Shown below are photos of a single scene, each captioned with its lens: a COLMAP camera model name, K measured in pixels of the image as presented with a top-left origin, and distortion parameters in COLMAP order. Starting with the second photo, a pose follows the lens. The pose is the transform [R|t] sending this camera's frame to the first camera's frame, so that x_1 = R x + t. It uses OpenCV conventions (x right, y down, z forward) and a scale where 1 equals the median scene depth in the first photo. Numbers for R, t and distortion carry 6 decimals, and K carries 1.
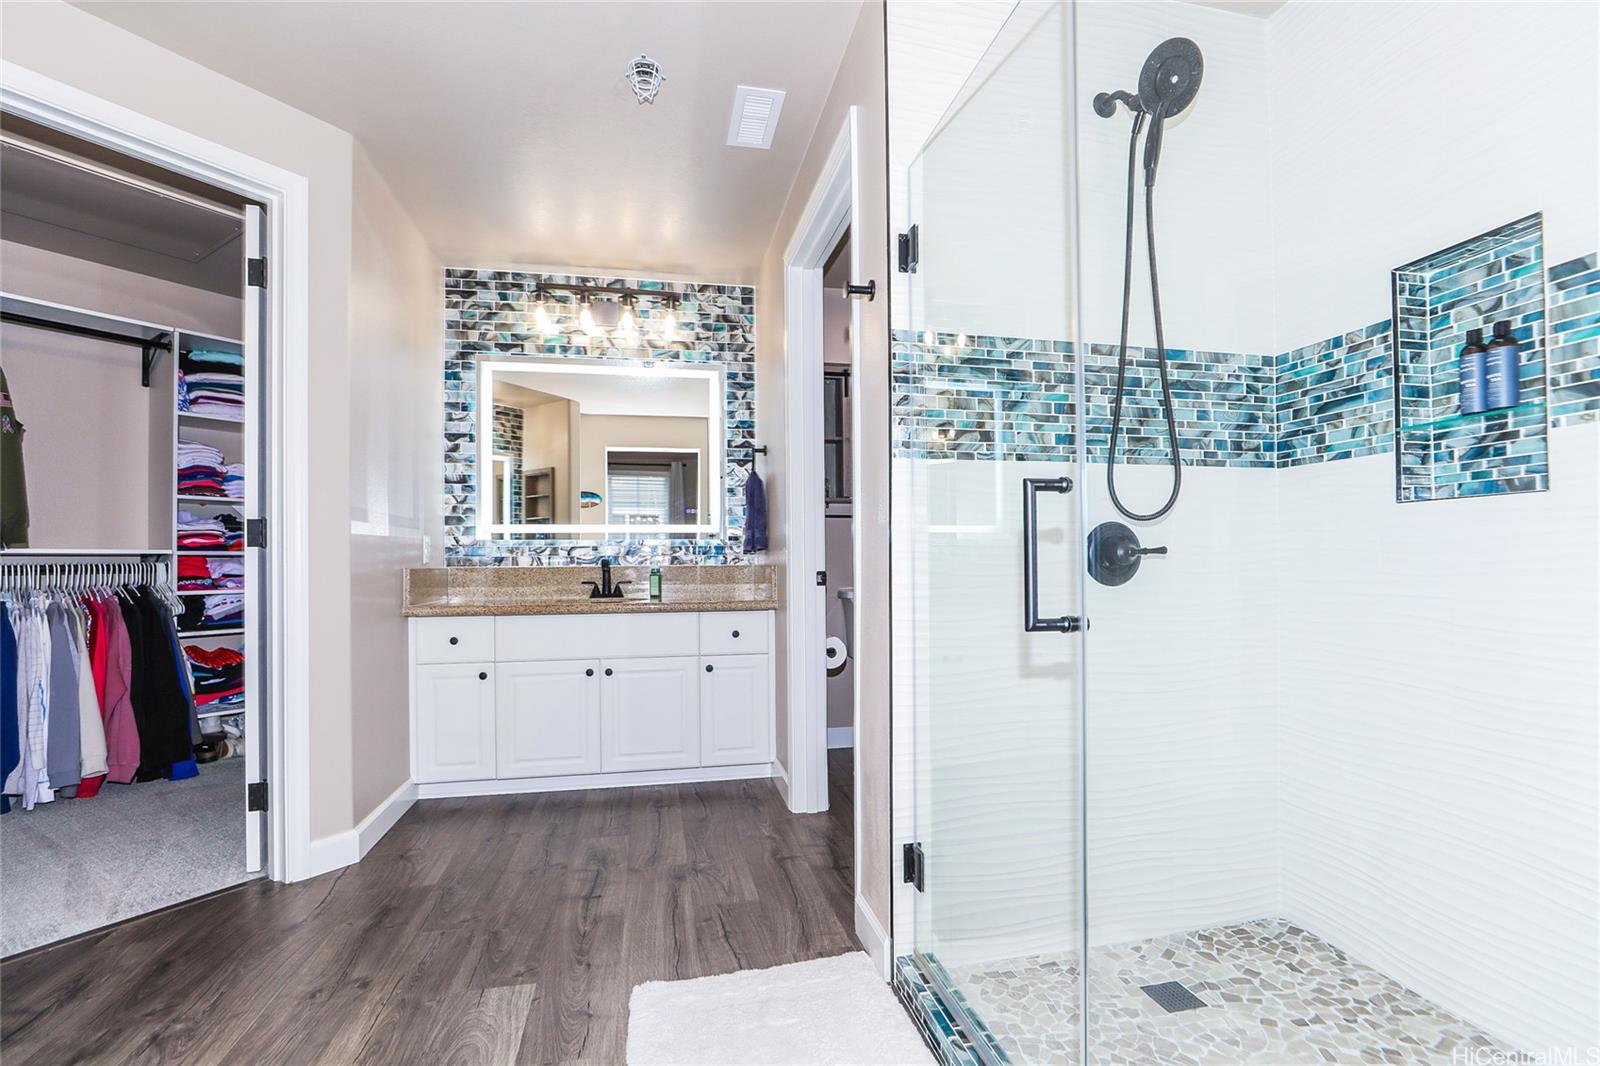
lens RADIAL K [[729.1, 0, 796.4], [0, 729.1, 542.8], [0, 0, 1]] dist [-0.019741, 0.009709]
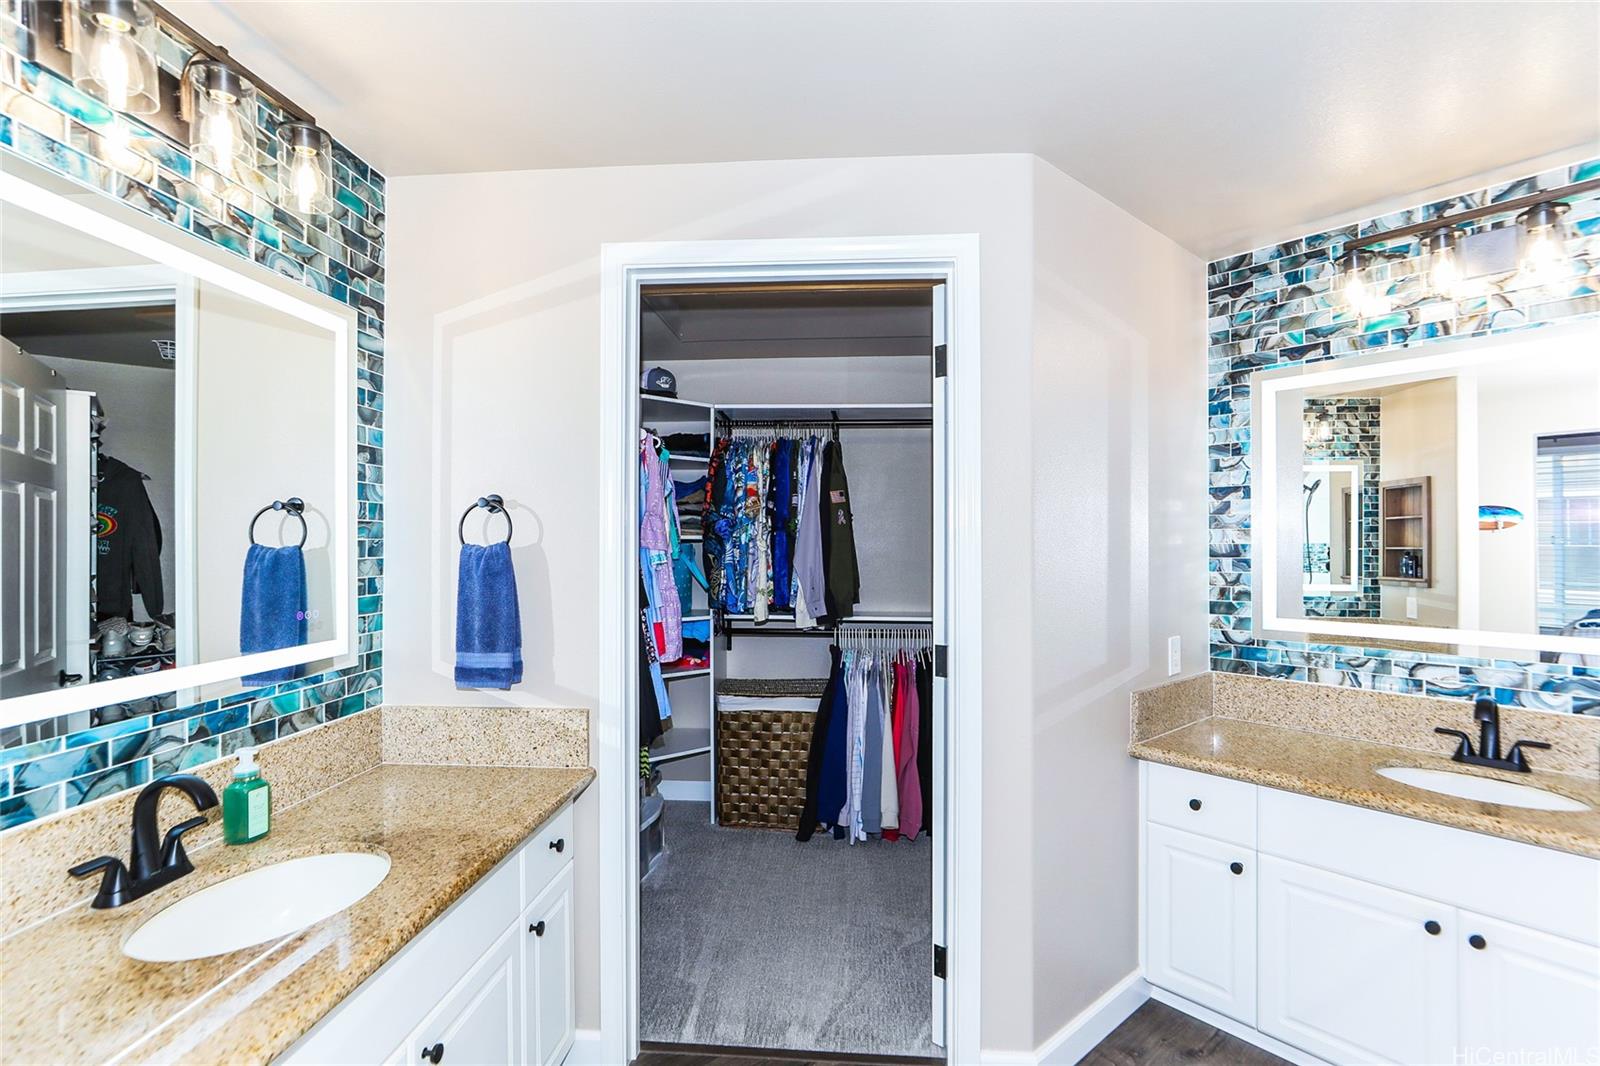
lens RADIAL K [[729.1, 0, 847.1], [0, 729.1, 524.8], [0, 0, 1]] dist [-0.019741, 0.009709]
pose [[0.498213, 0.006594, -0.867029, -0.027183], [0.014808, 0.999761, 0.016113, -0.128329], [0.866928, -0.020866, 0.497996, 0.304701]]
